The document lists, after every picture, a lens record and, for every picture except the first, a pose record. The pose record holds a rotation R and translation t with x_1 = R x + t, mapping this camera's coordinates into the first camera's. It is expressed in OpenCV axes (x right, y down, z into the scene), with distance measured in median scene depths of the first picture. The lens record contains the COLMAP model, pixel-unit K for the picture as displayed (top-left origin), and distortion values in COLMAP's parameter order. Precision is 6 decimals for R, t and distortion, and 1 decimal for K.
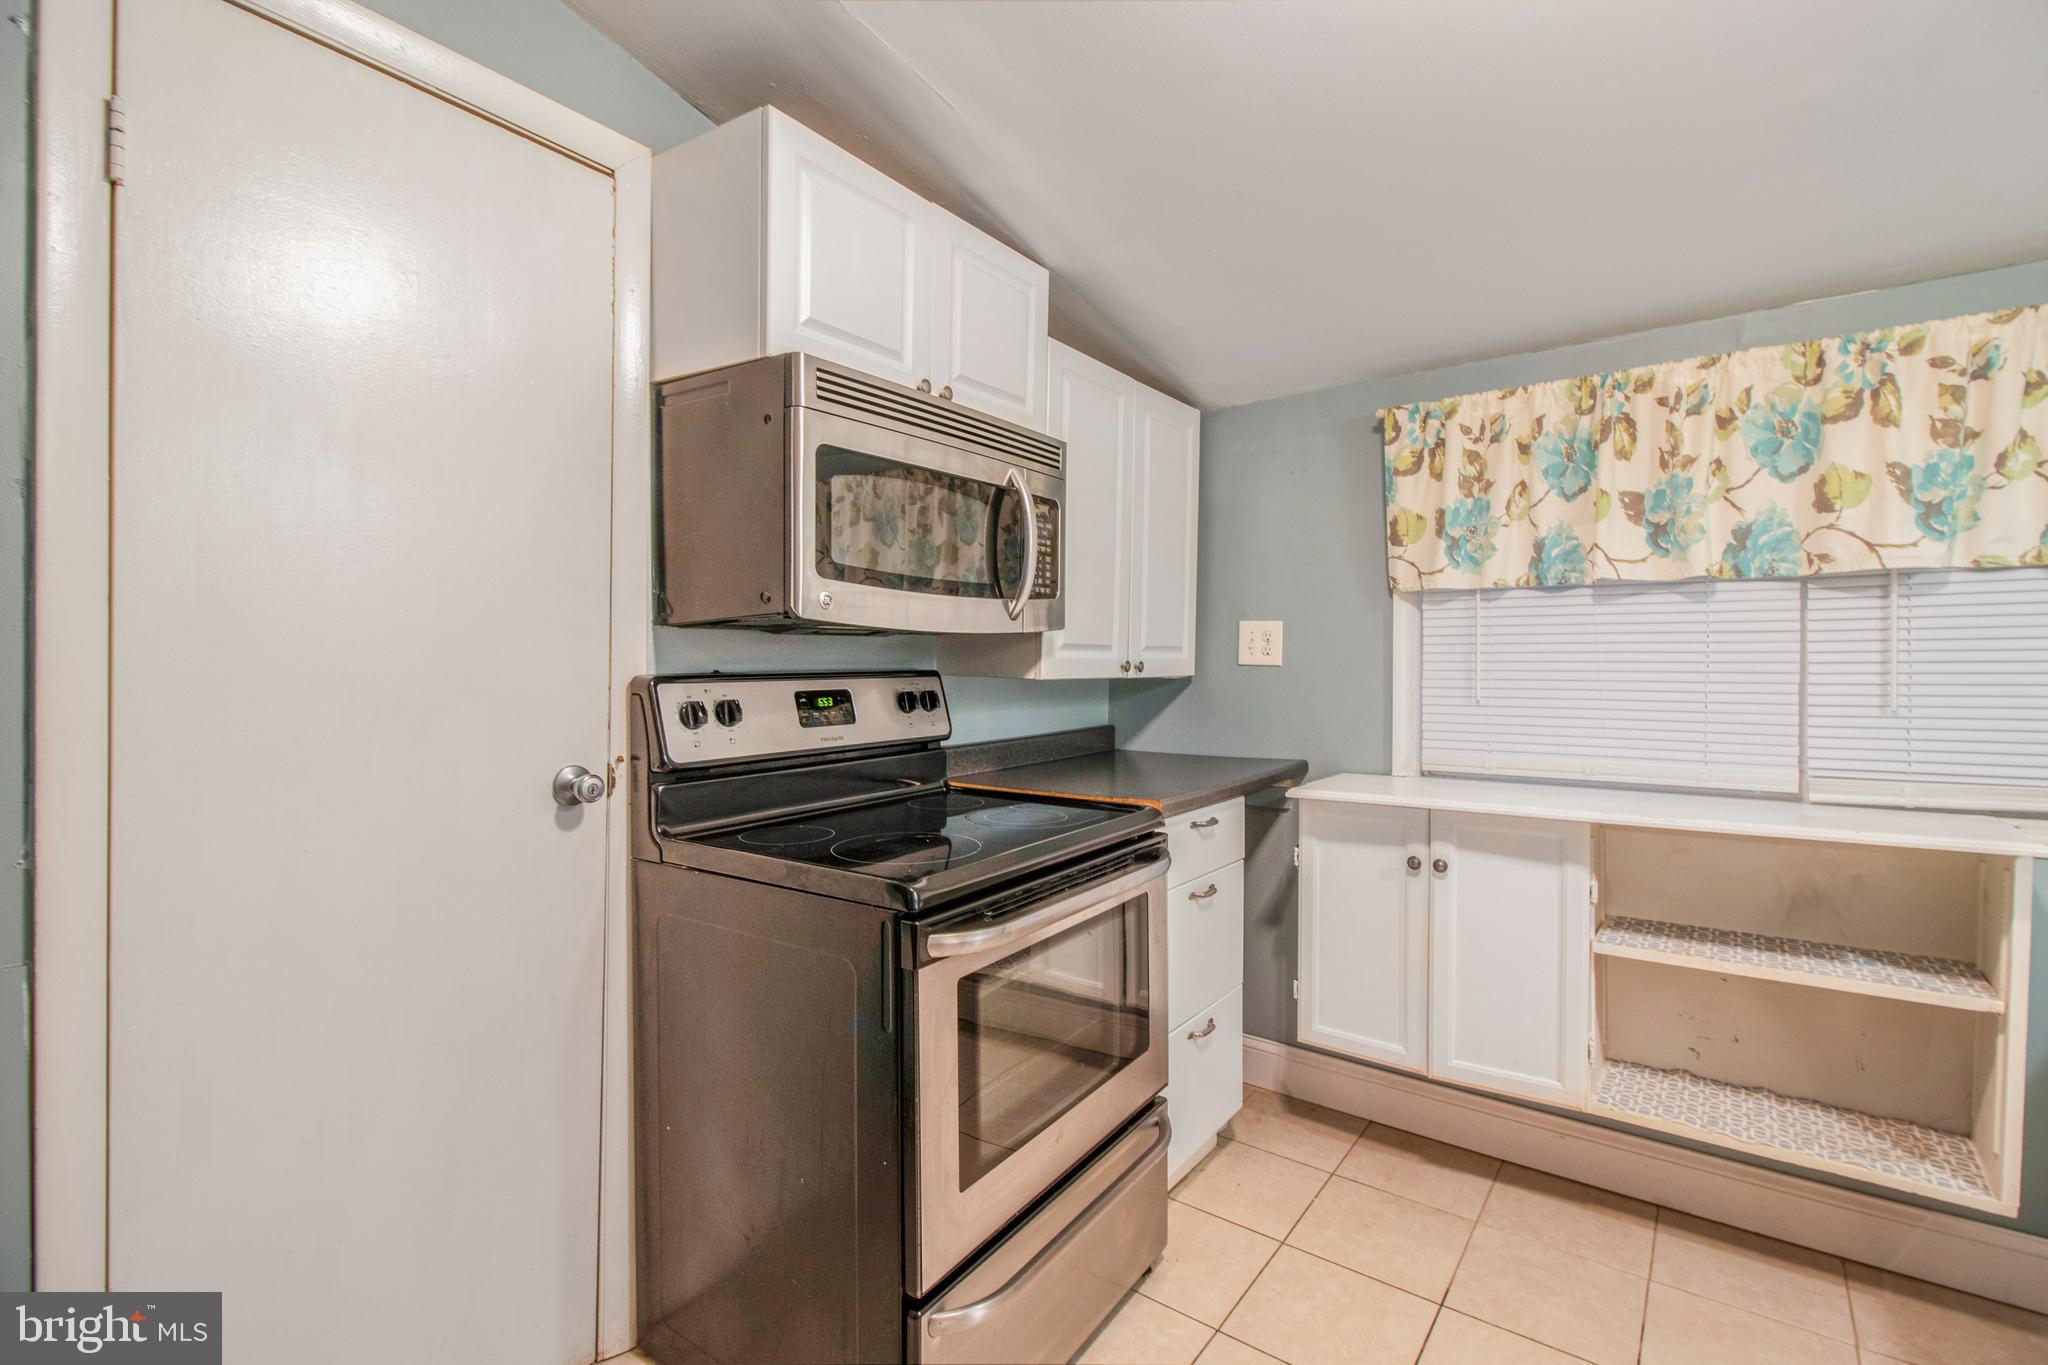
lens RADIAL K [[939.3, 0, 1029.1], [0, 939.3, 680.2], [0, 0, 1]] dist [0.017393, -0.011564]
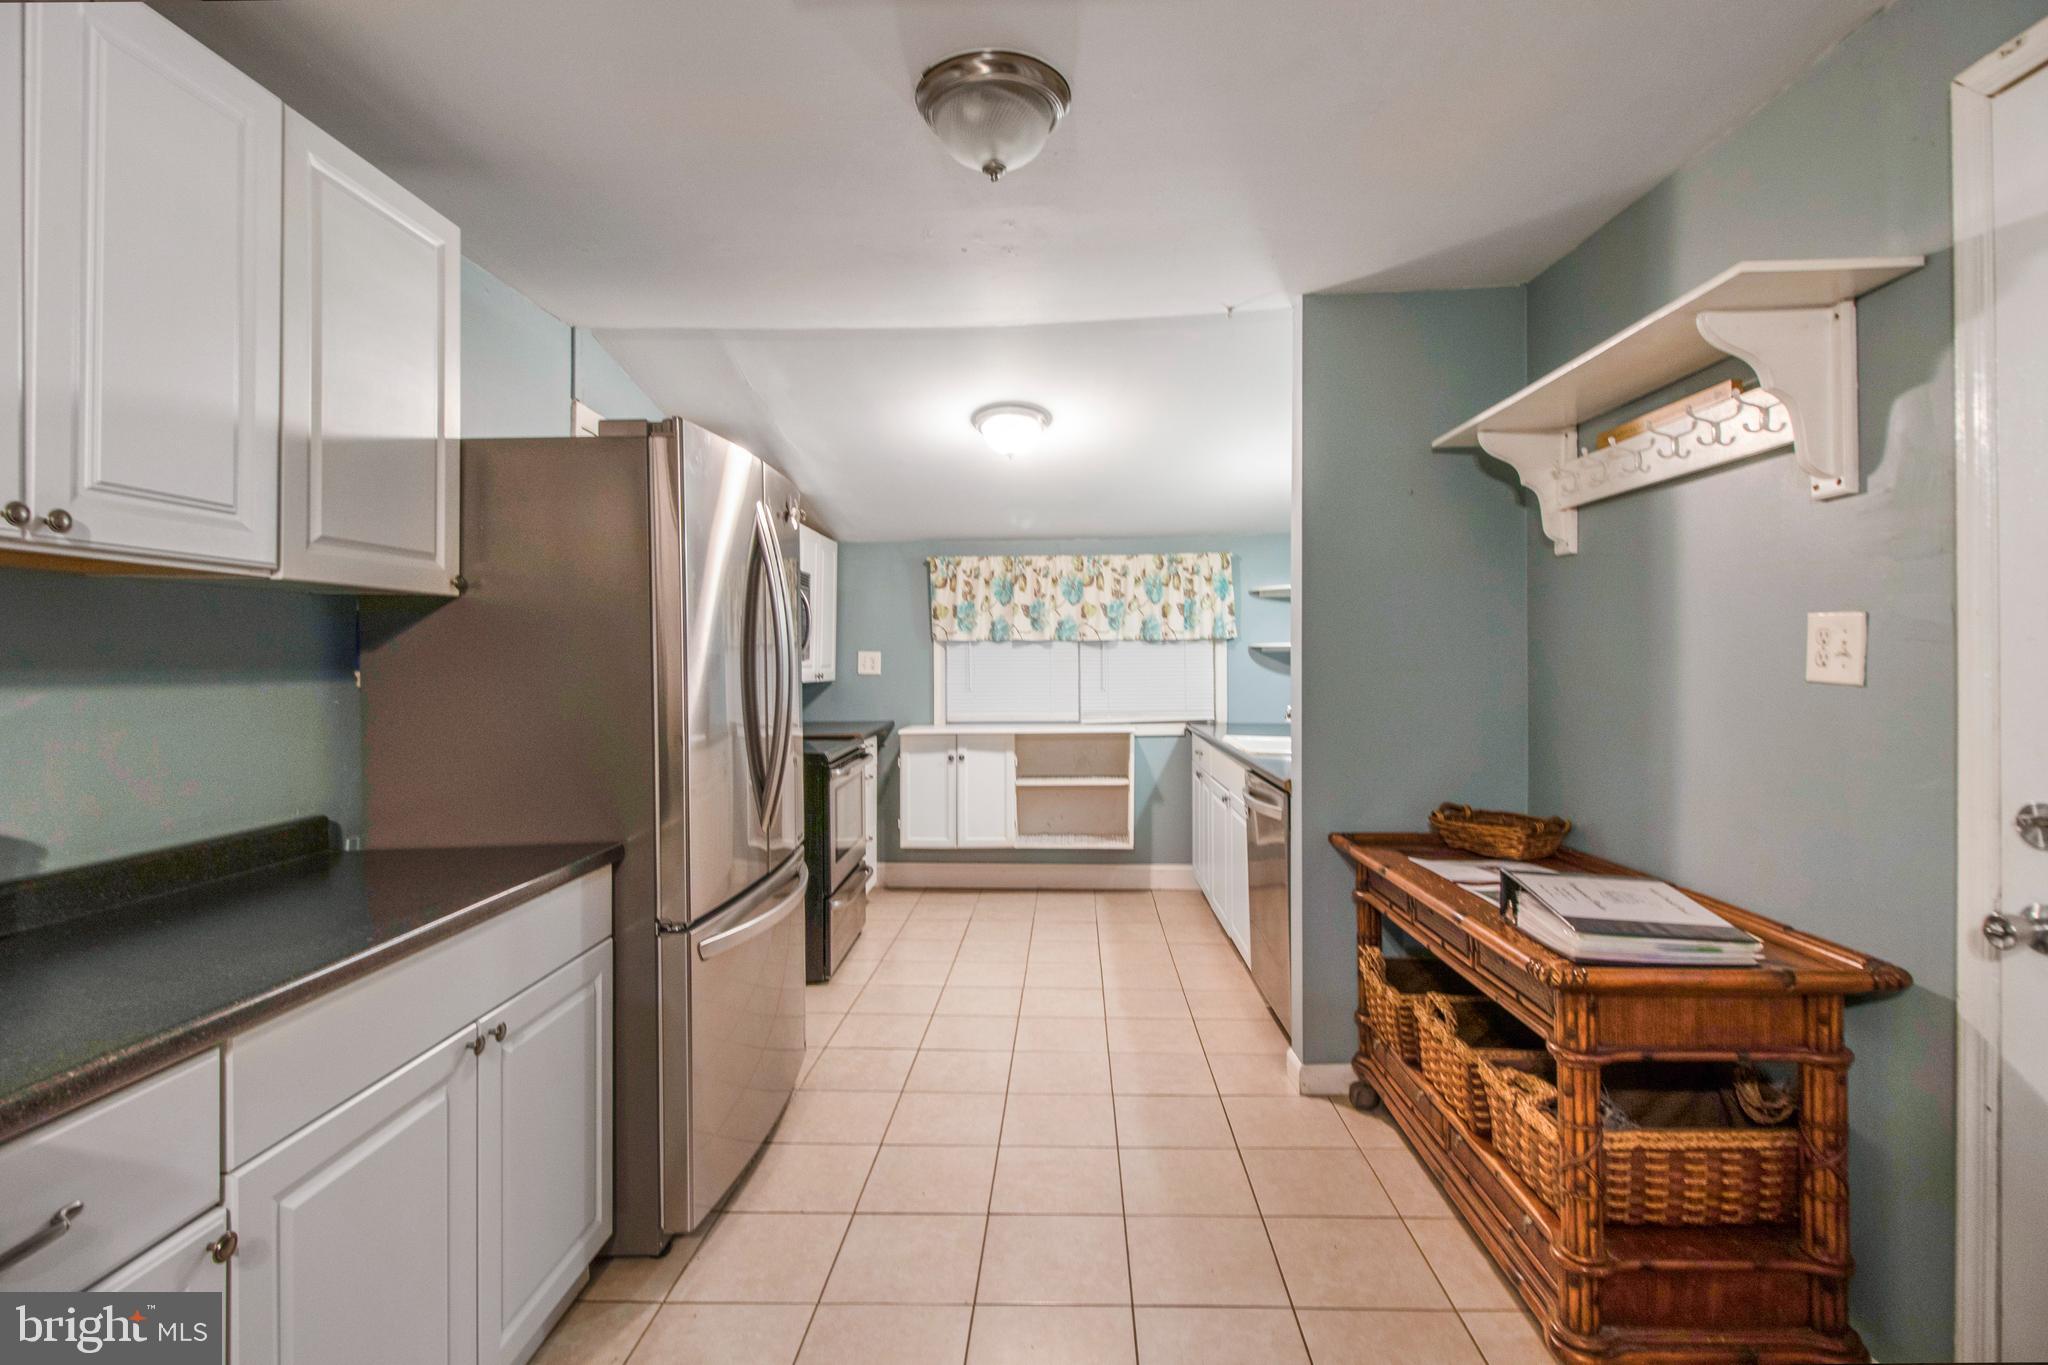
lens RADIAL K [[939.3, 0, 1031.3], [0, 939.3, 663.0], [0, 0, 1]] dist [0.017393, -0.011564]
pose [[0.833922, -0.002478, 0.551876, -0.779738], [0.014096, 0.999759, -0.016811, -0.002433], [-0.551702, 0.021798, 0.833757, -1.165544]]
